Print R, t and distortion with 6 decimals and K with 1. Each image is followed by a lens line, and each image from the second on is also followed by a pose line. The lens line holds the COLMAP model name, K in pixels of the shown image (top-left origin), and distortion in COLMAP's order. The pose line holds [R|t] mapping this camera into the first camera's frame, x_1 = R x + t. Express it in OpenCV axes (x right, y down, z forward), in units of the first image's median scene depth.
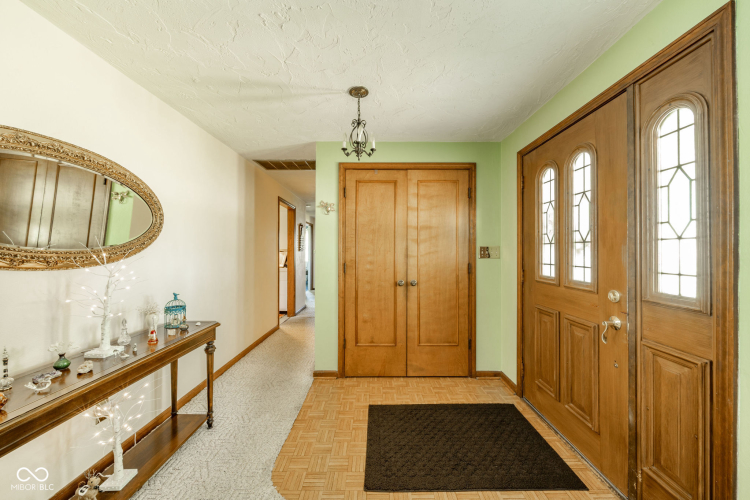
lens RADIAL K [[263.2, 0, 373.2], [0, 263.2, 247.2], [0, 0, 1]] dist [-0.009749, -0.000186]
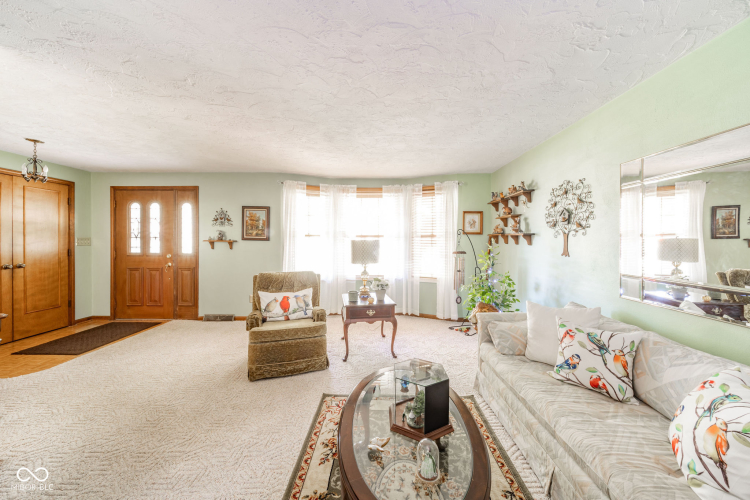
lens RADIAL K [[263.2, 0, 375.0], [0, 263.2, 244.3], [0, 0, 1]] dist [-0.009749, -0.000186]
pose [[-0.015537, -0.002199, 0.999877, -1.126776], [-0.011437, 0.999933, 0.002021, 0.010466], [-0.999814, -0.011404, -0.015561, -0.702644]]
